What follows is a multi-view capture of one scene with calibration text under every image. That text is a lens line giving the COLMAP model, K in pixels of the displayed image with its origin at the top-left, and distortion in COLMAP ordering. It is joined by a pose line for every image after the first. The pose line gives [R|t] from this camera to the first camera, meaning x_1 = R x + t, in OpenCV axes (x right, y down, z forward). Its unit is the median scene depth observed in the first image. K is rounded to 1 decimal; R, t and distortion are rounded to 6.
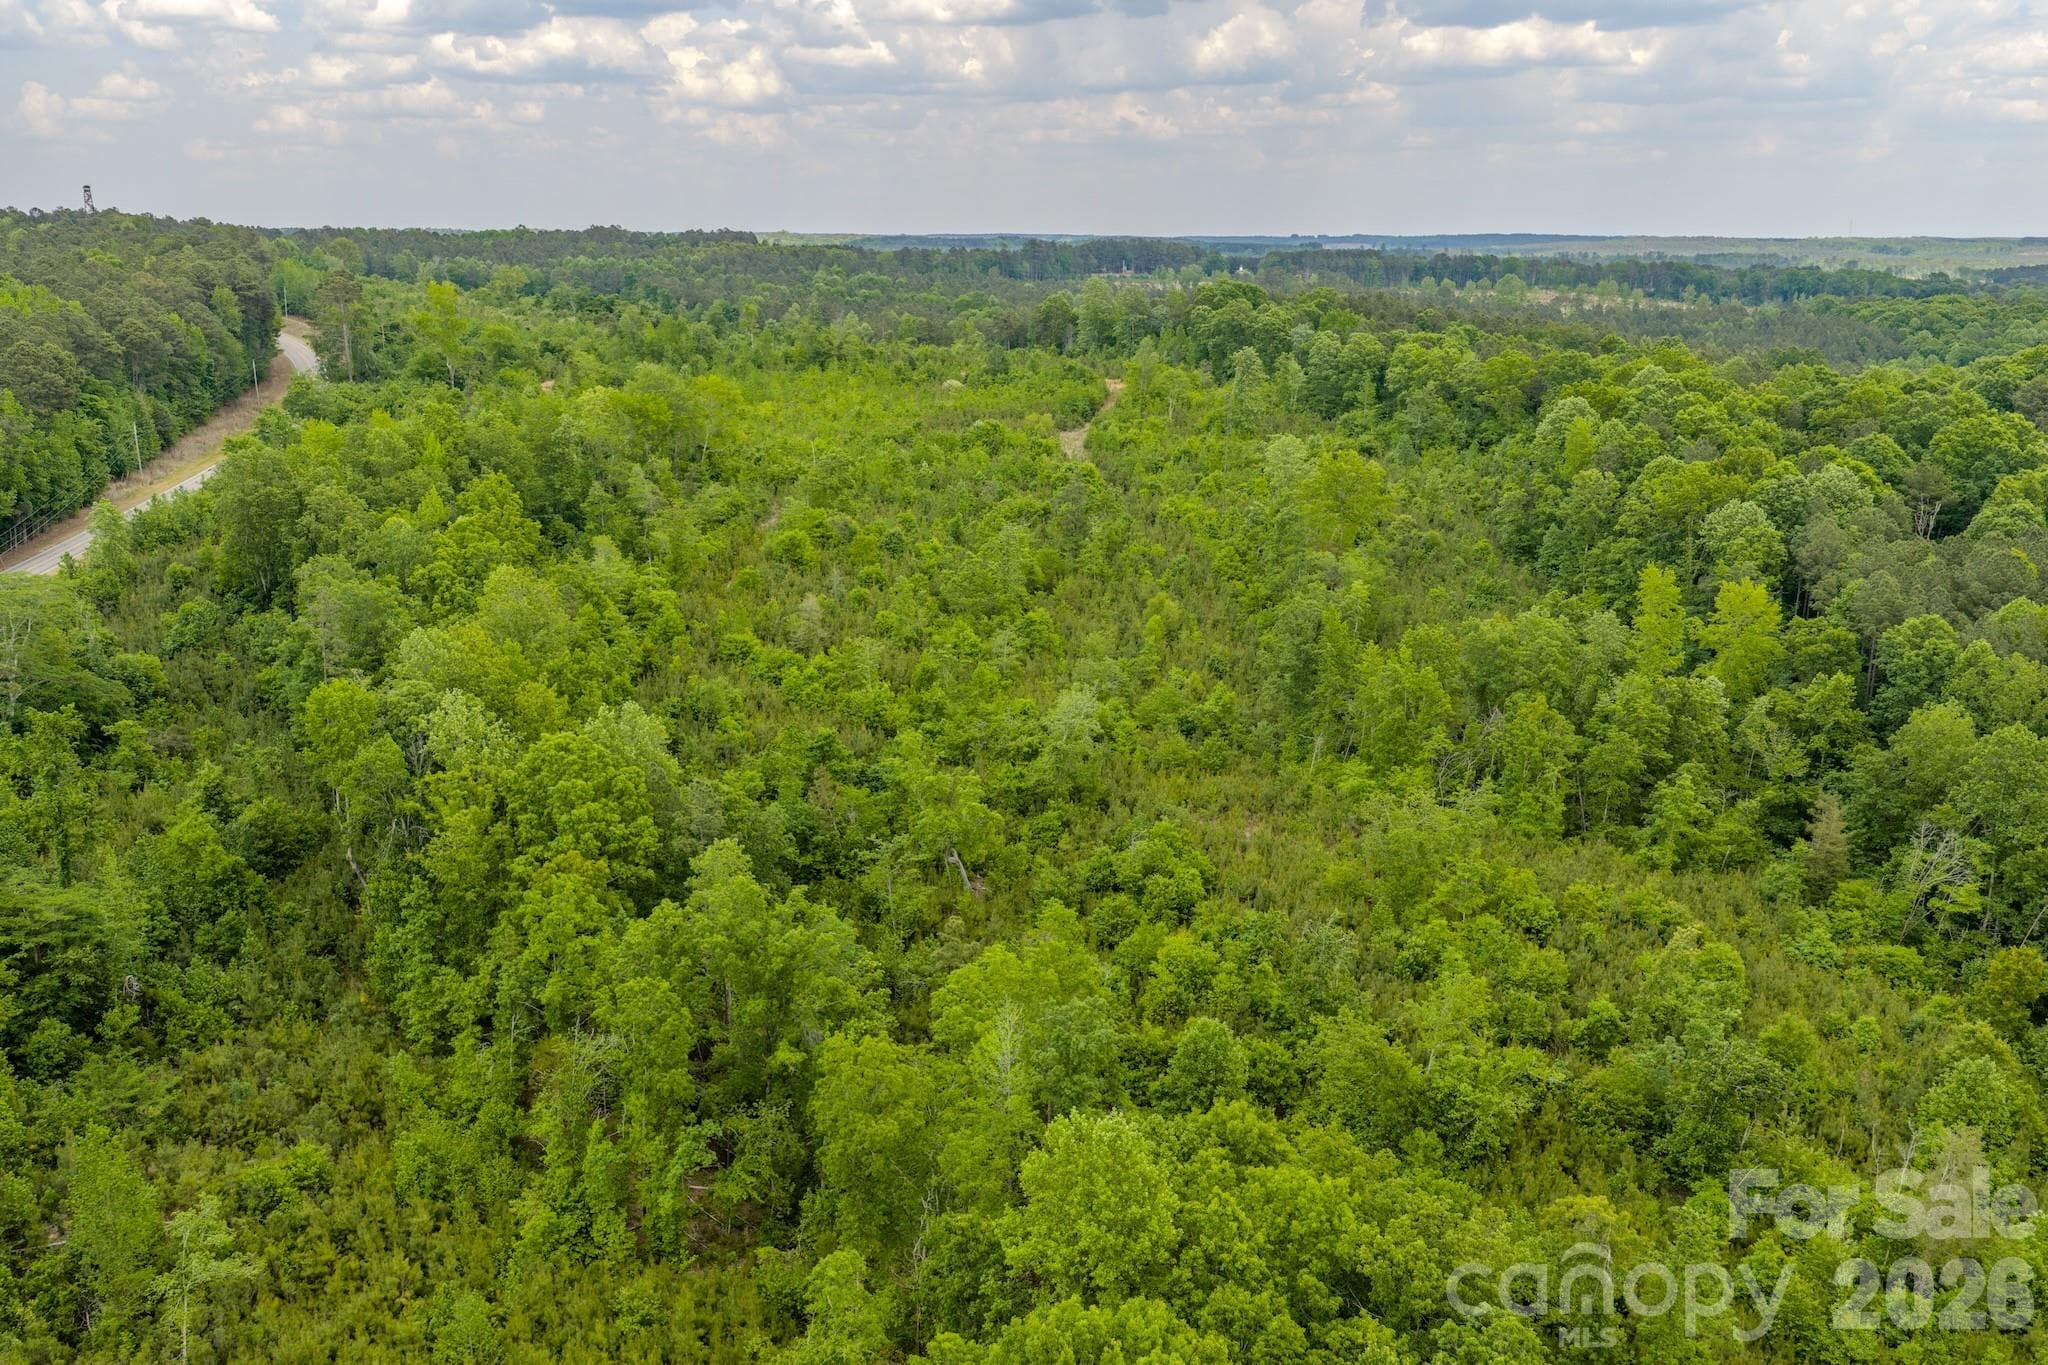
lens RADIAL K [[1698.0, 0, 1020.0], [0, 1698.0, 678.0], [0, 0, 1]] dist [0.019752, -0.025026]
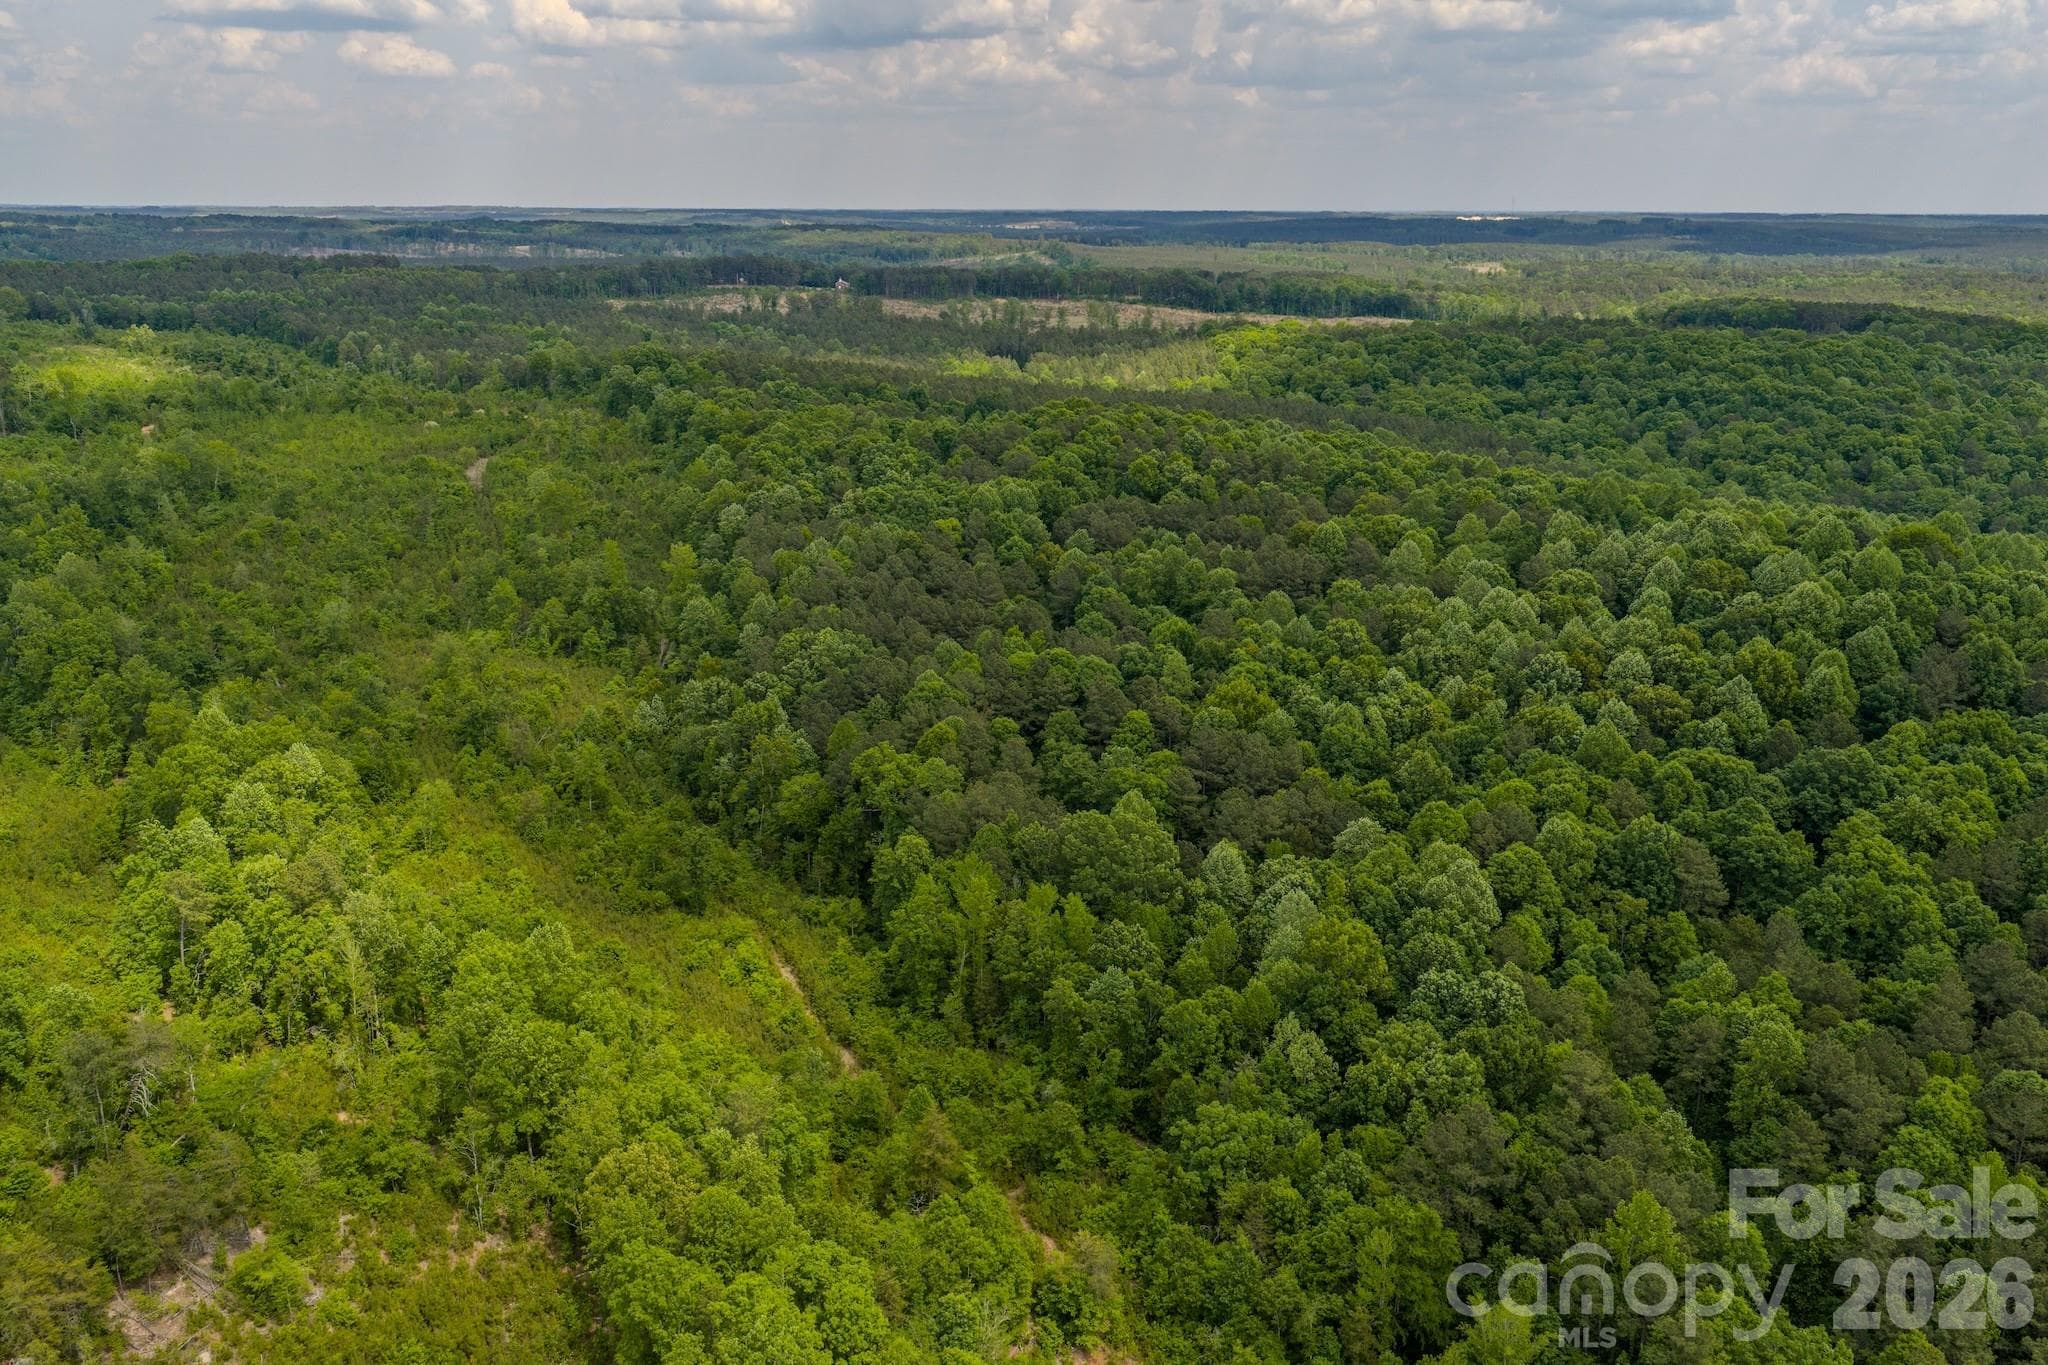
lens RADIAL K [[1698.0, 0, 1017.5], [0, 1698.0, 669.4], [0, 0, 1]] dist [0.019752, -0.025026]
pose [[0.989785, -0.037358, 0.137586, 0.406488], [0.035505, 0.999243, 0.015894, 0.062551], [-0.138076, -0.010847, 0.990362, -0.902284]]
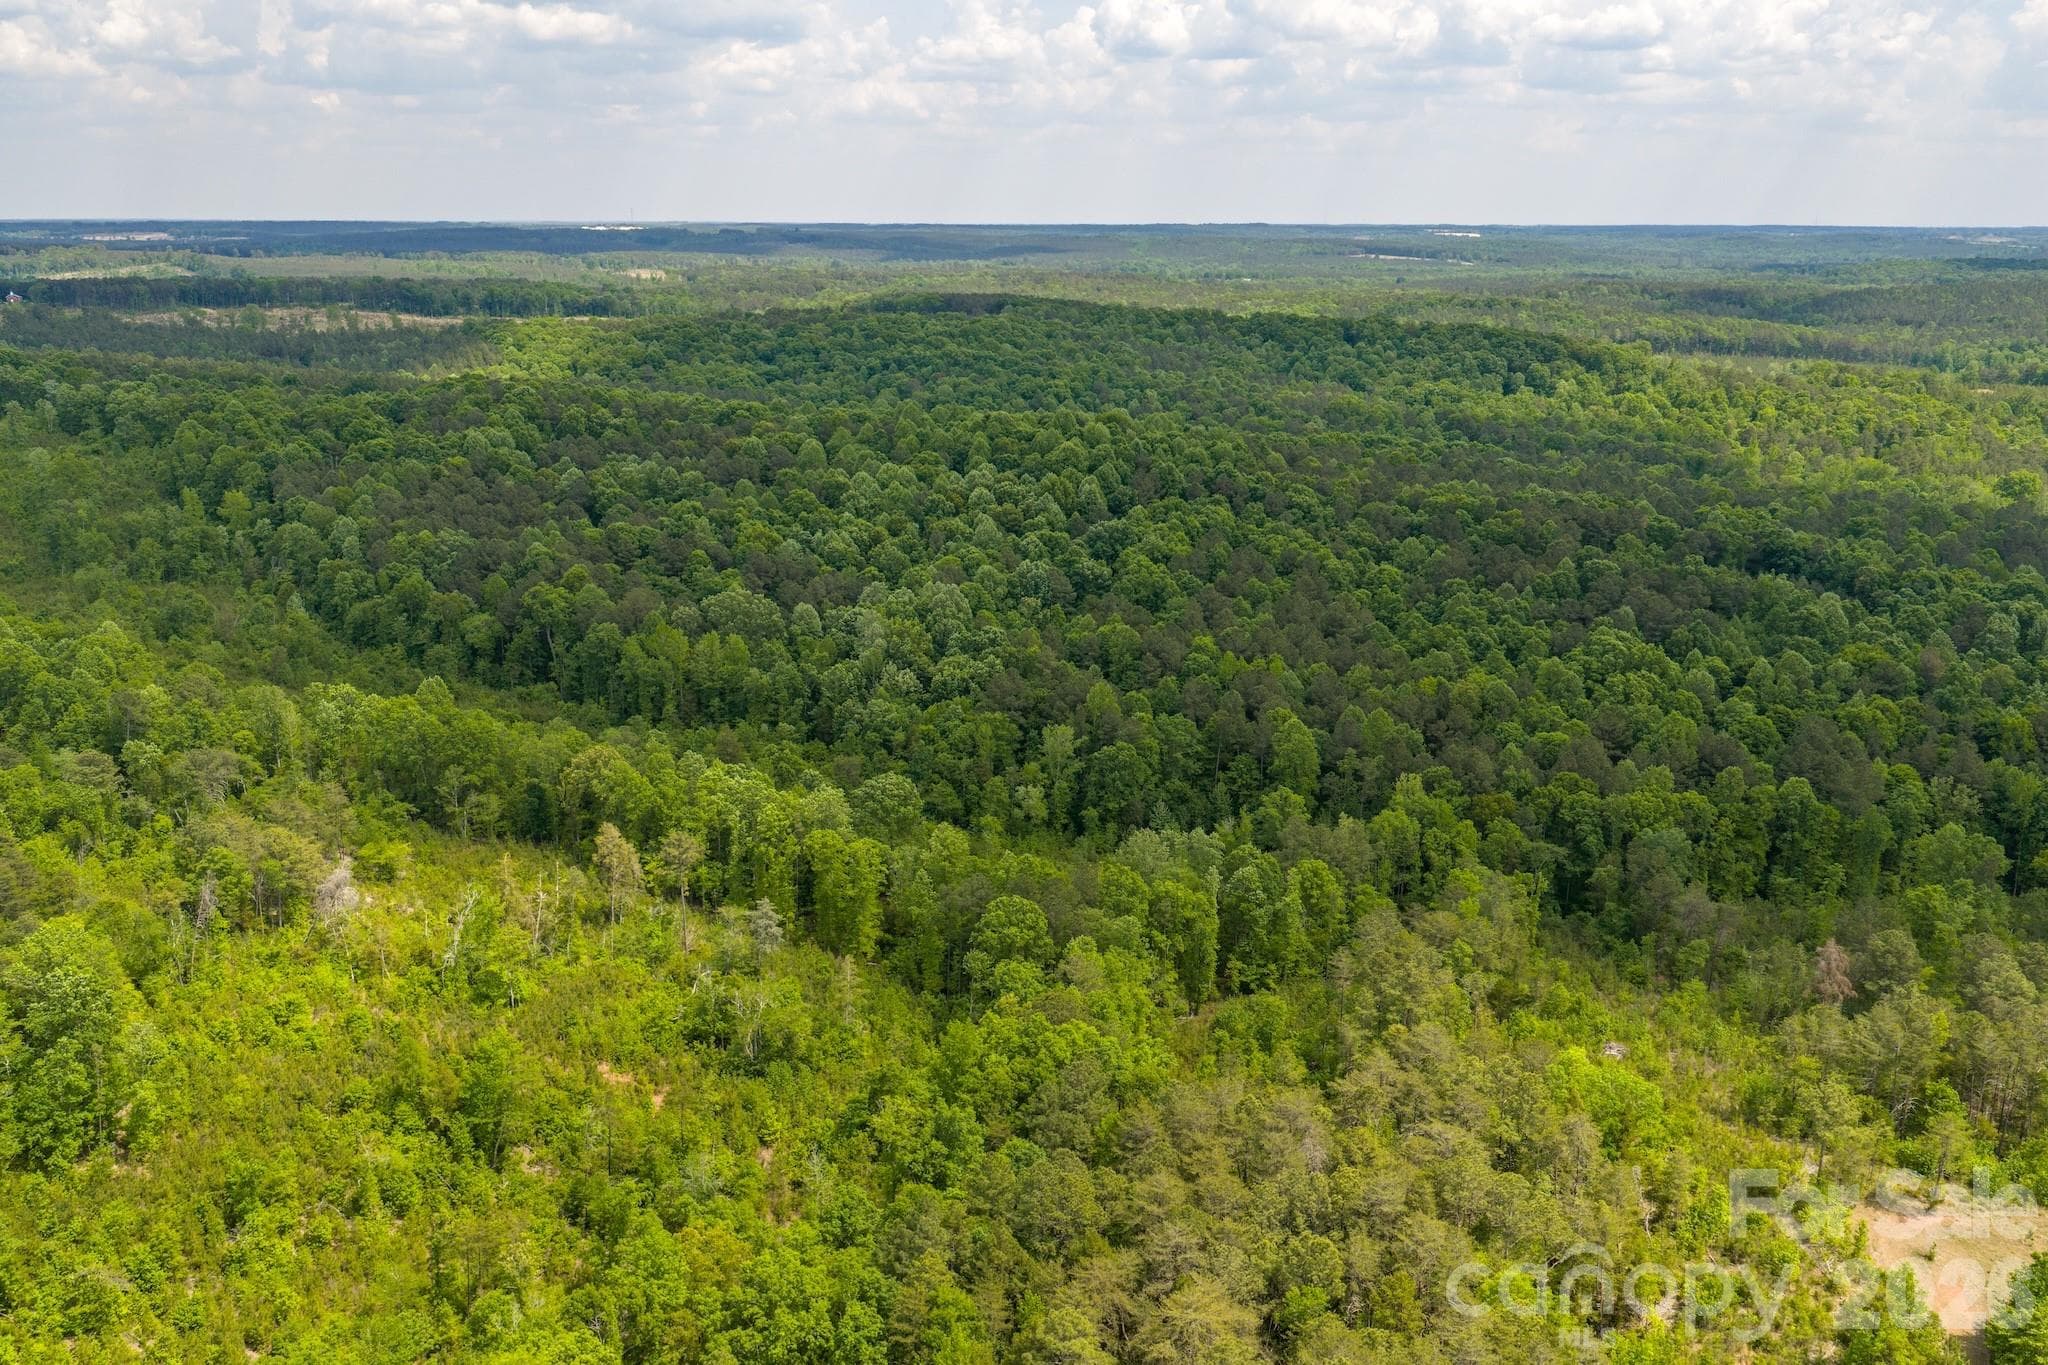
lens RADIAL K [[1698.0, 0, 1027.1], [0, 1698.0, 681.9], [0, 0, 1]] dist [0.019752, -0.025026]
pose [[0.799847, -0.159238, 0.578695, -0.126952], [0.150814, 0.986551, 0.063018, 0.190008], [-0.580947, 0.036871, 0.813106, -1.386506]]
